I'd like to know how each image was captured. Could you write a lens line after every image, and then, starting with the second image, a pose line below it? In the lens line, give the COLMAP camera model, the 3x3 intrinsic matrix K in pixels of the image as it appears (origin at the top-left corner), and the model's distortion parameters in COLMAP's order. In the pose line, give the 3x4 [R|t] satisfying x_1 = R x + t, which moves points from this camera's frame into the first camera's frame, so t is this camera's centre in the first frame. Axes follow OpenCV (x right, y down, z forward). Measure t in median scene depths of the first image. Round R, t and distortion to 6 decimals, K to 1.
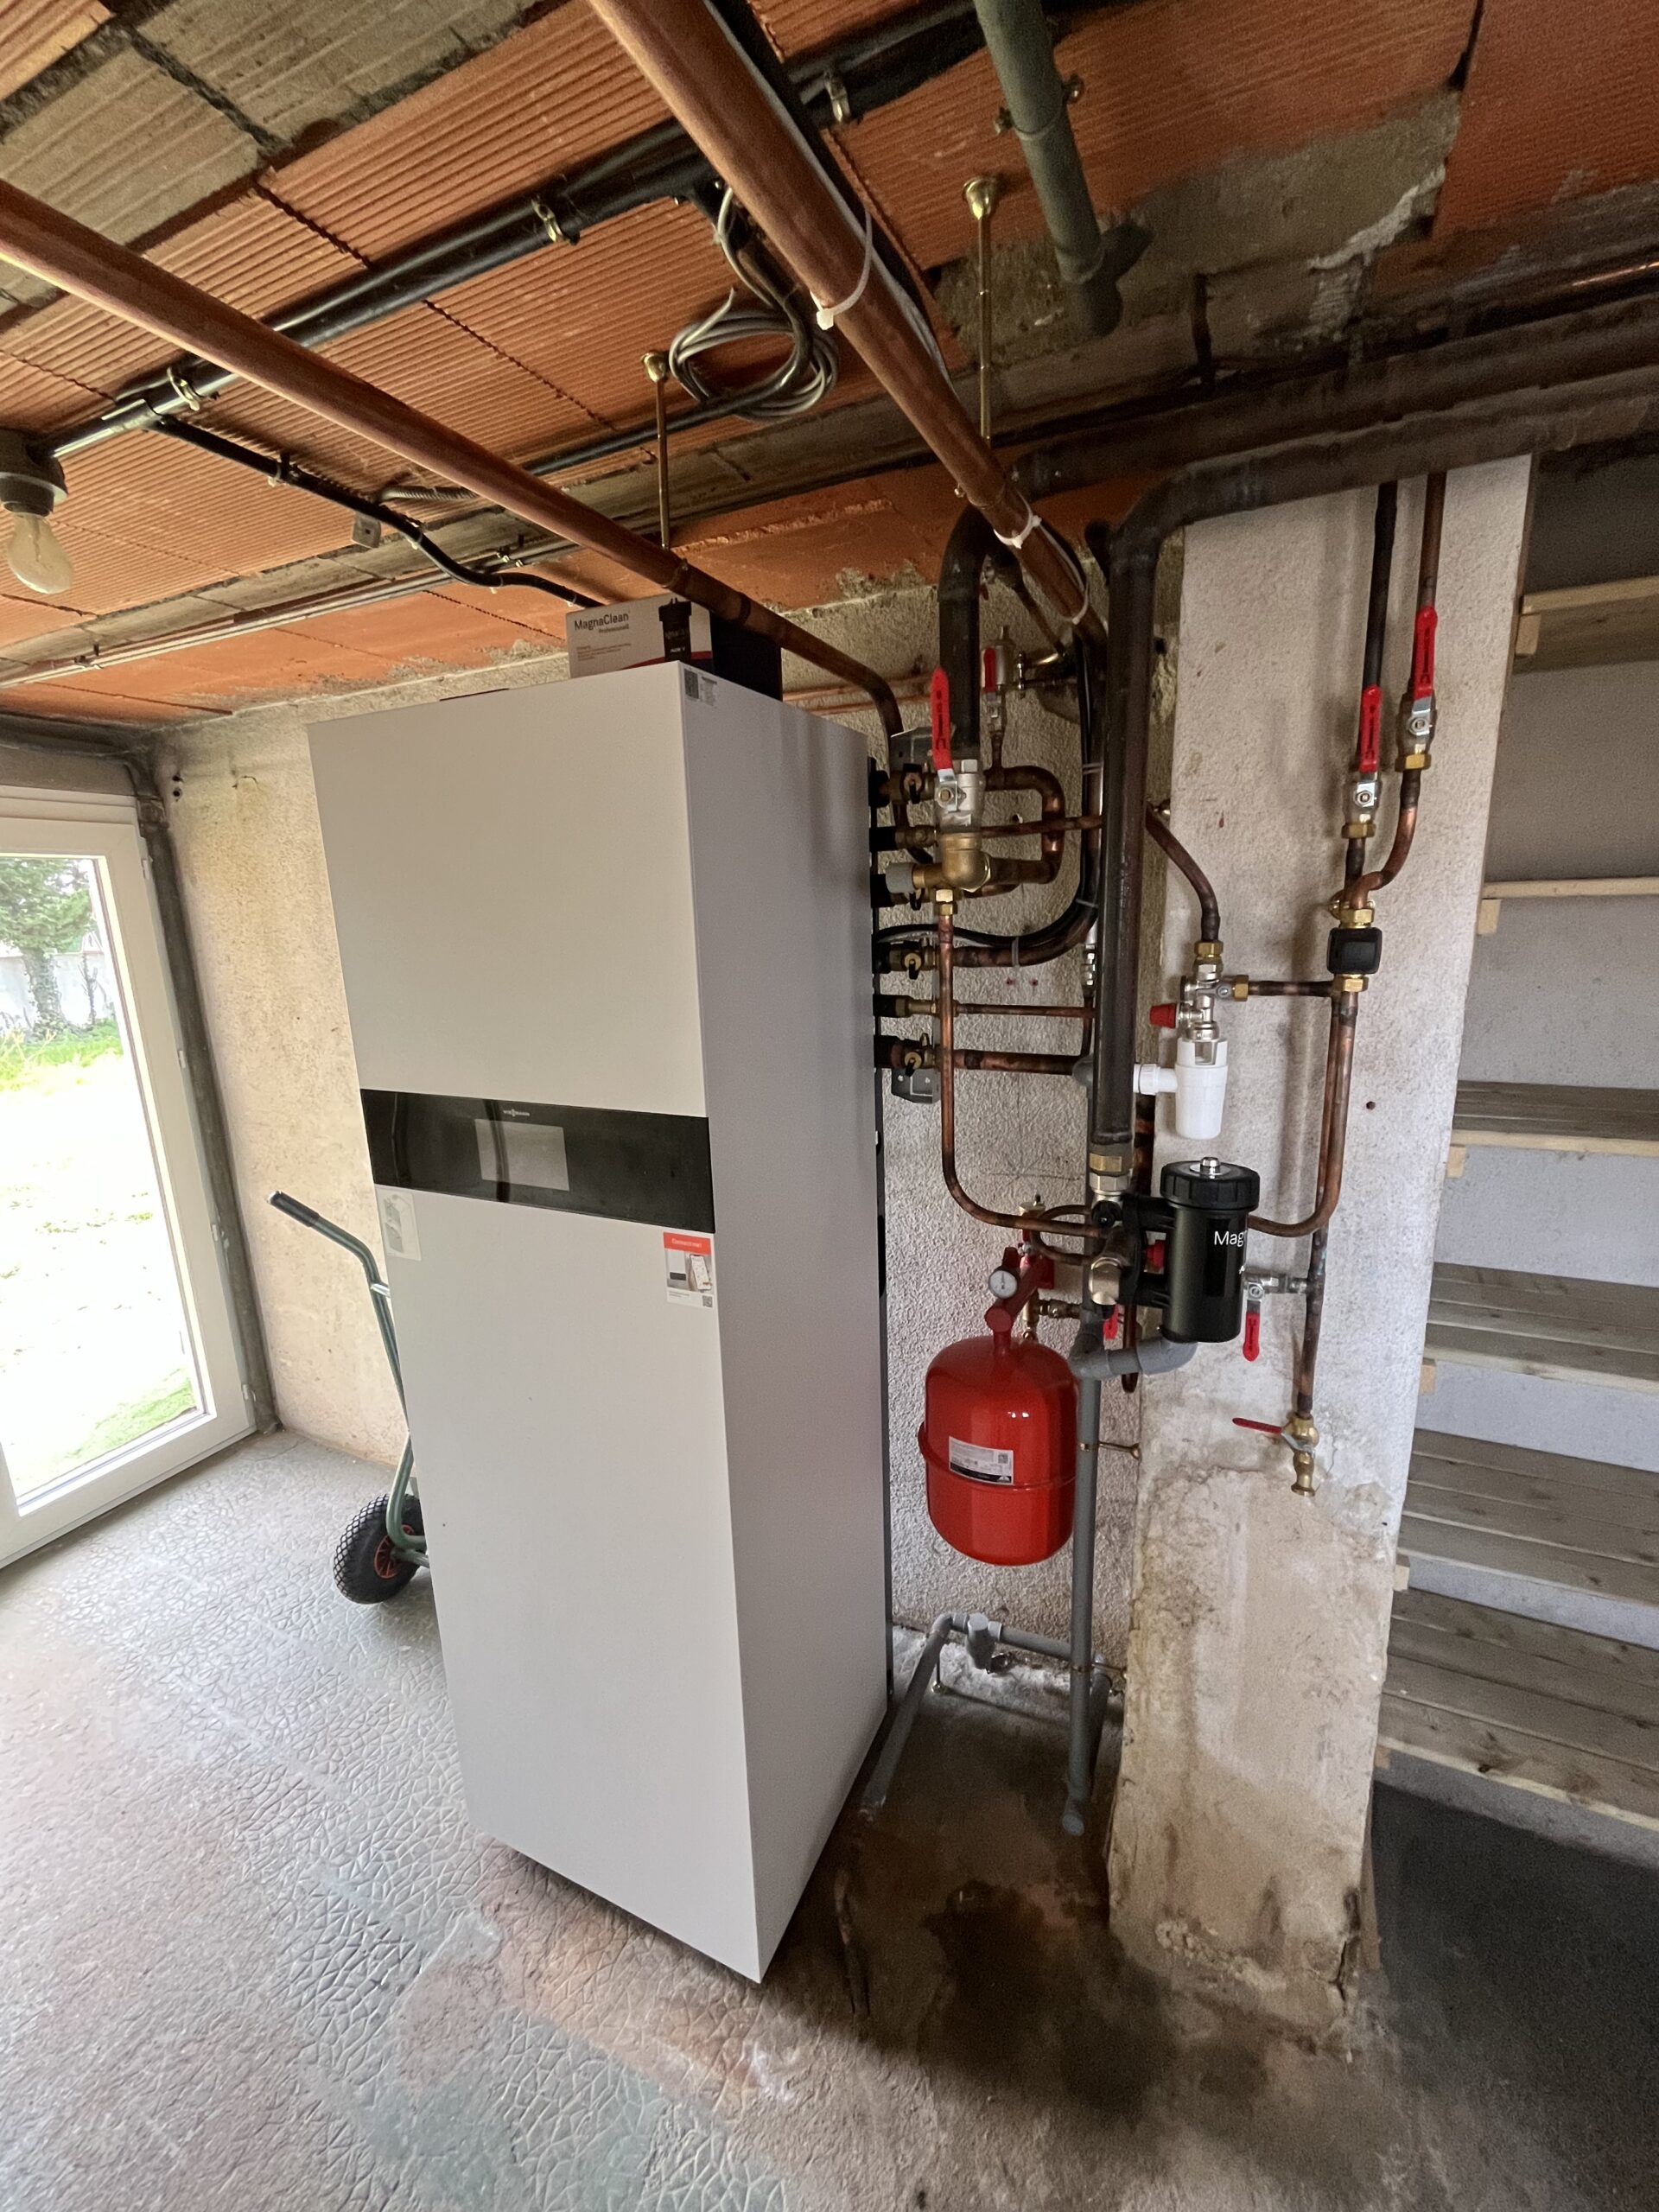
lens RADIAL K [[897.0, 0, 832.1], [0, 897.0, 1105.0], [0, 0, 1]] dist [-0.004084, 0.000633]
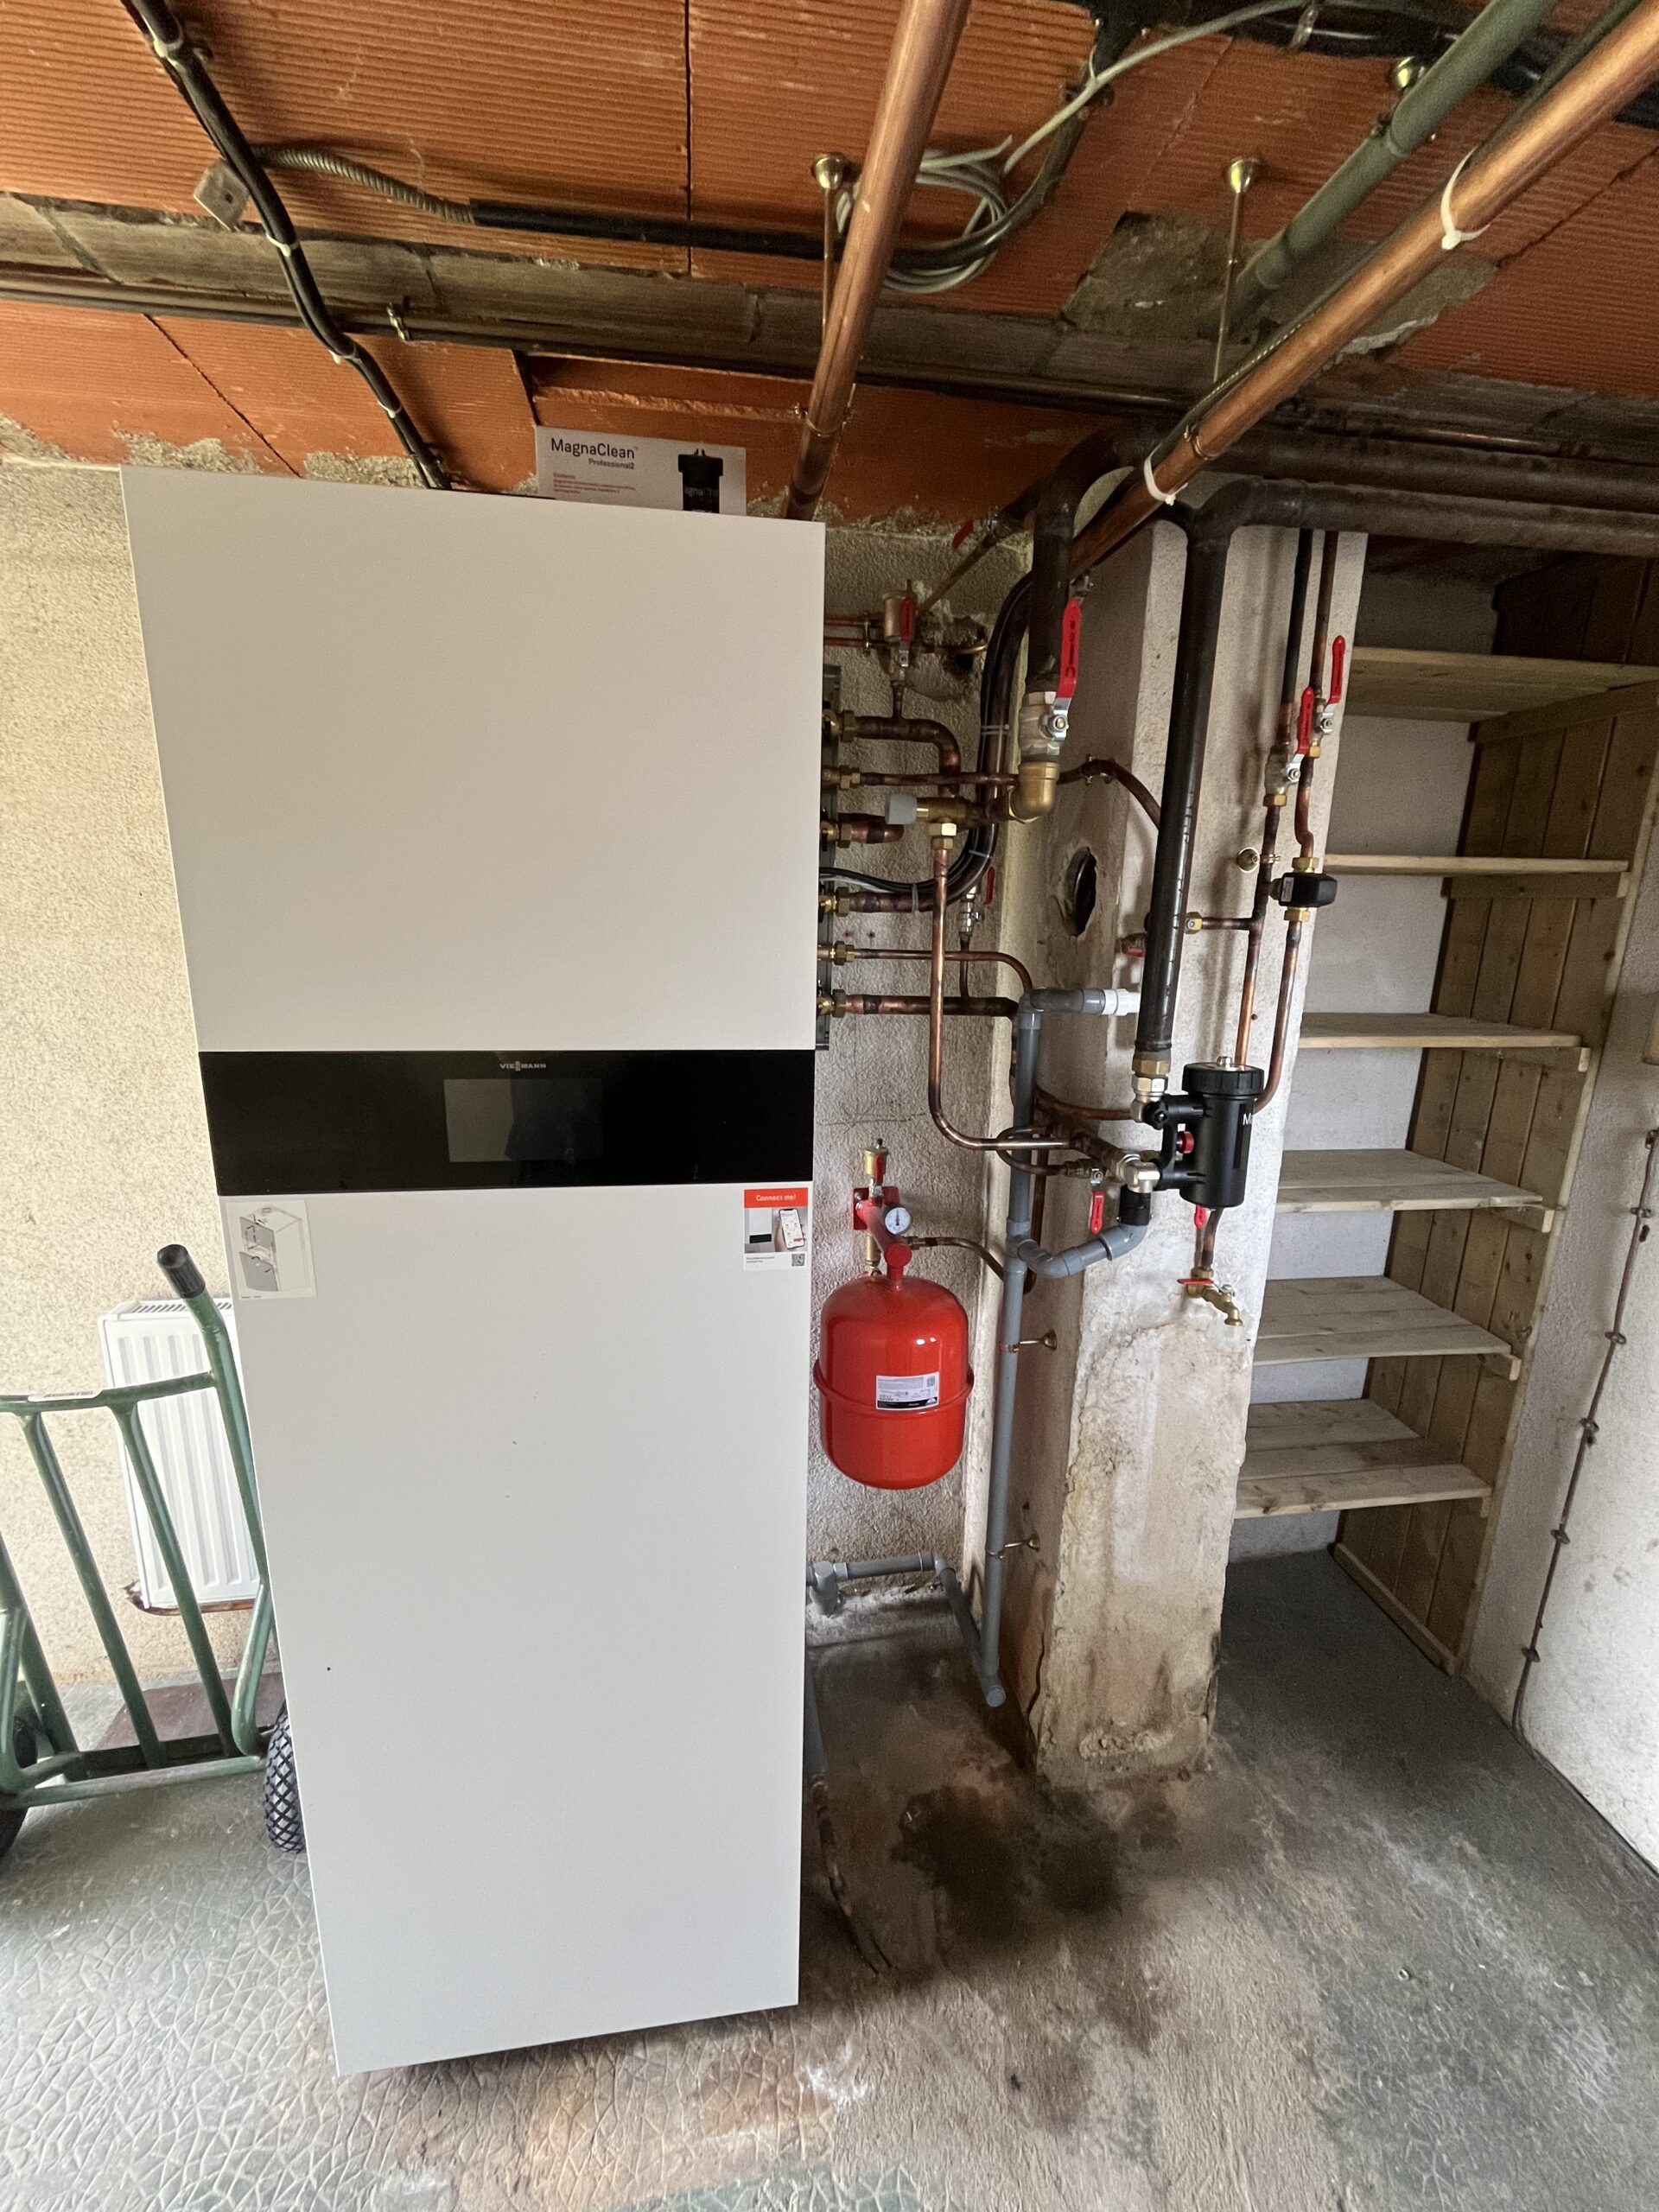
lens RADIAL K [[897.0, 0, 827.4], [0, 897.0, 1102.4], [0, 0, 1]] dist [-0.004084, 0.000633]
pose [[0.833628, -0.075843, 0.547094, -0.526236], [0.074621, 0.996911, 0.024497, 0.038201], [-0.547262, 0.020403, 0.836713, 0.206834]]
